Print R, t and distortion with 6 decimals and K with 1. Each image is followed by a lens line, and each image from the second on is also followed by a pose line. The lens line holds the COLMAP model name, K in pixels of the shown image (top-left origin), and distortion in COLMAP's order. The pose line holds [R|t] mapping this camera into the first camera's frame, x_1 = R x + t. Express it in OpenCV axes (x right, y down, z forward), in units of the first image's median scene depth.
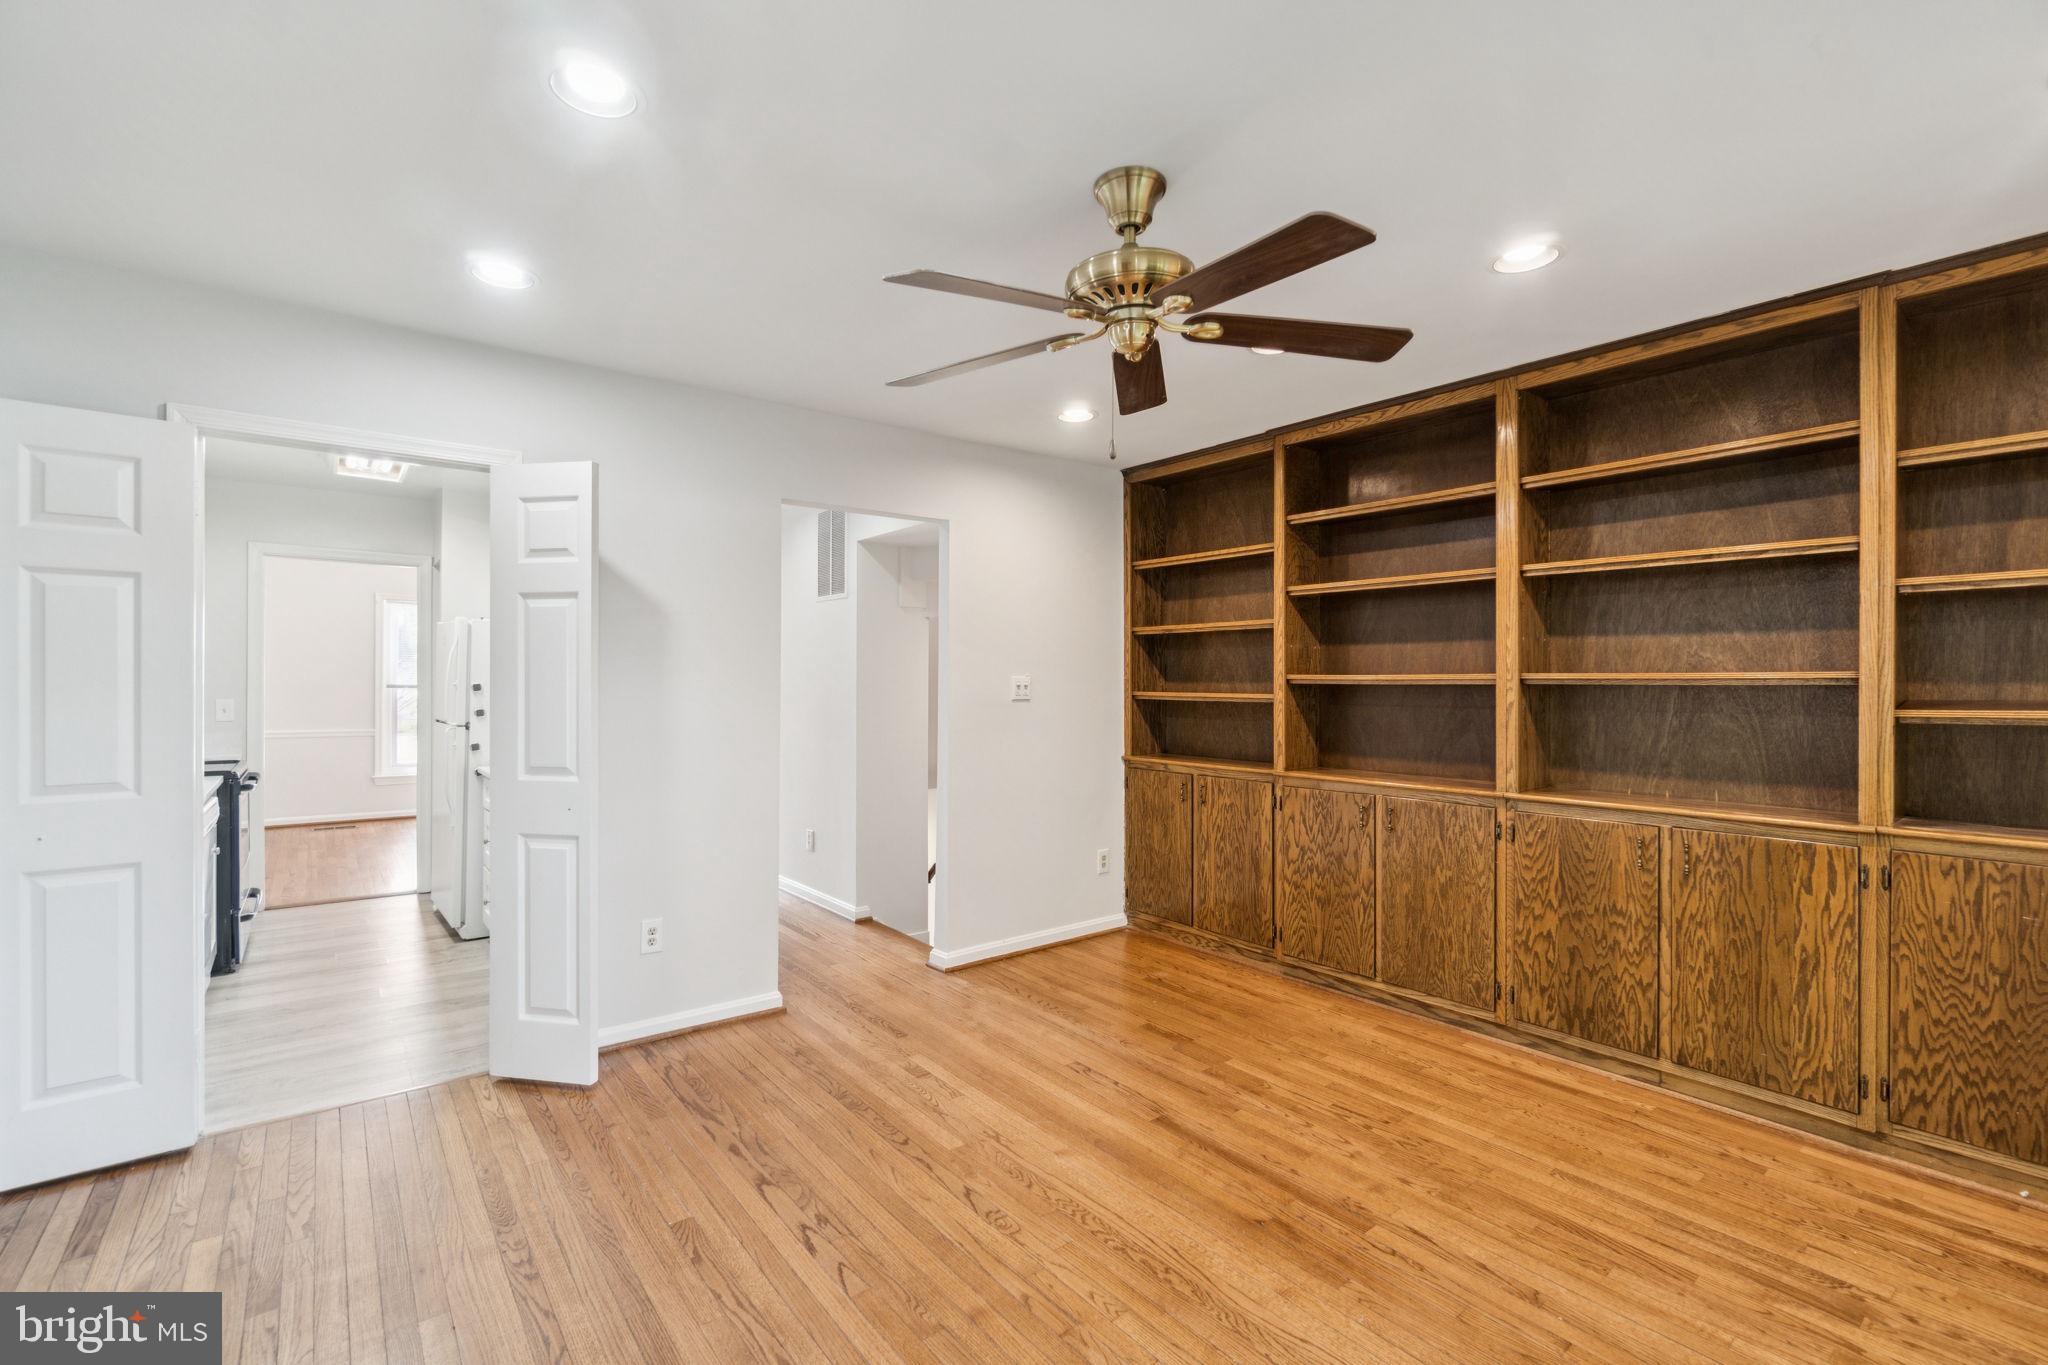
lens RADIAL K [[890.7, 0, 1011.0], [0, 890.7, 673.7], [0, 0, 1]] dist [-0.000914, 0.000258]
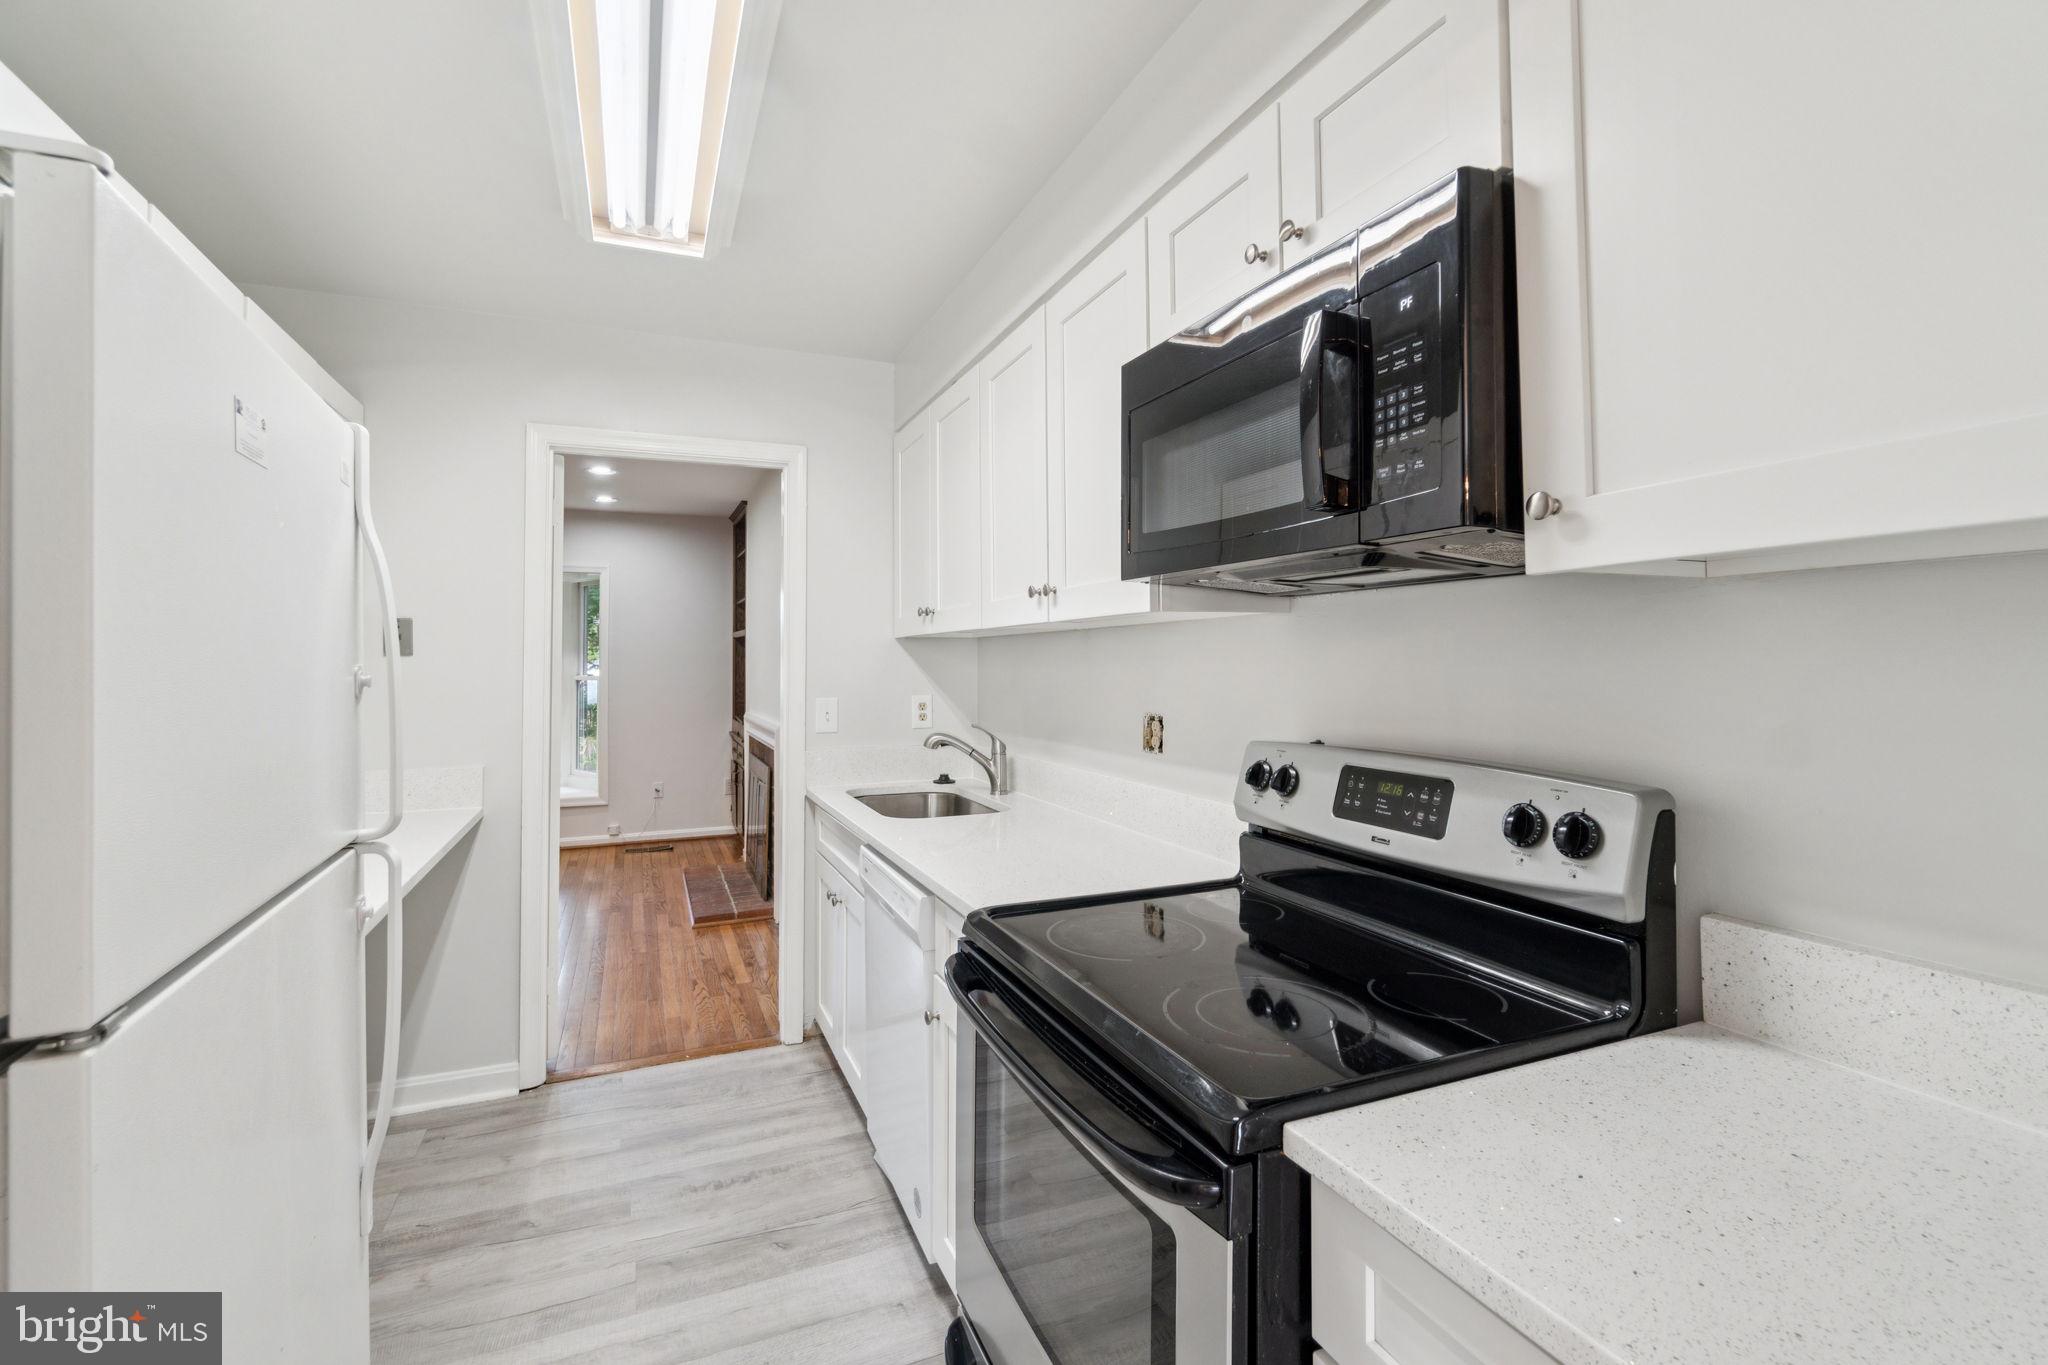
lens RADIAL K [[898.3, 0, 1022.1], [0, 898.3, 663.9], [0, 0, 1]] dist [0.000914, 0.000506]
pose [[-0.967729, -0.000757, 0.251992, -1.247649], [-0.003374, 0.999945, -0.009953, 0.014108], [-0.251970, -0.010482, -0.967678, 1.716510]]
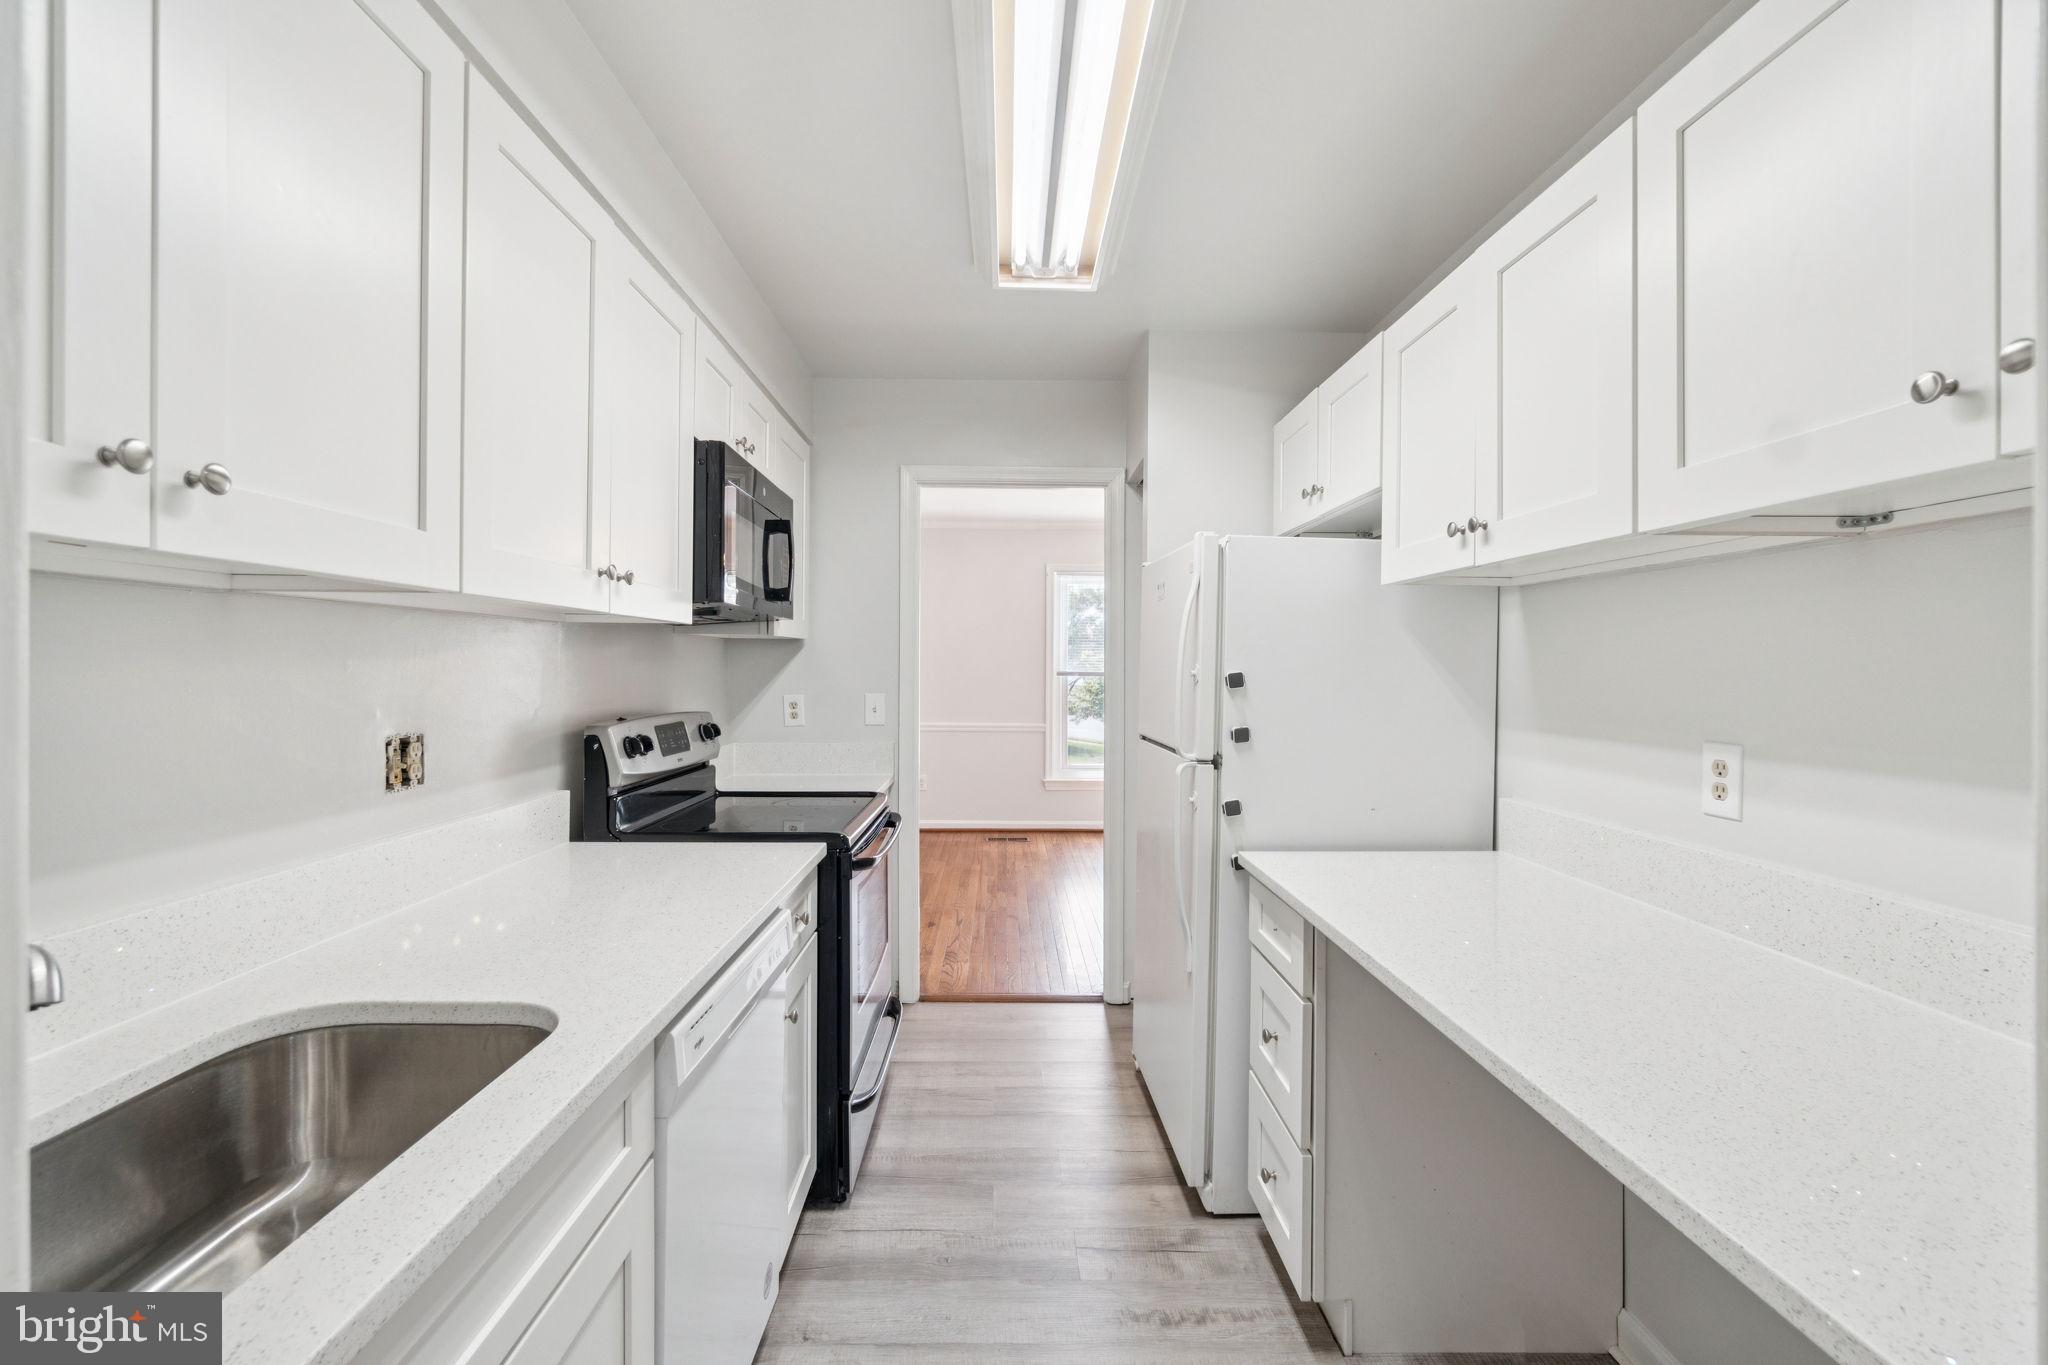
lens RADIAL K [[888.8, 0, 1014.0], [0, 888.8, 676.3], [0, 0, 1]] dist [0.000291, 0.000323]
pose [[0.795642, 0.010253, -0.605680, -0.602291], [-0.001503, 0.999887, 0.014952, 0.009777], [0.605765, -0.010986, 0.795568, 0.822829]]
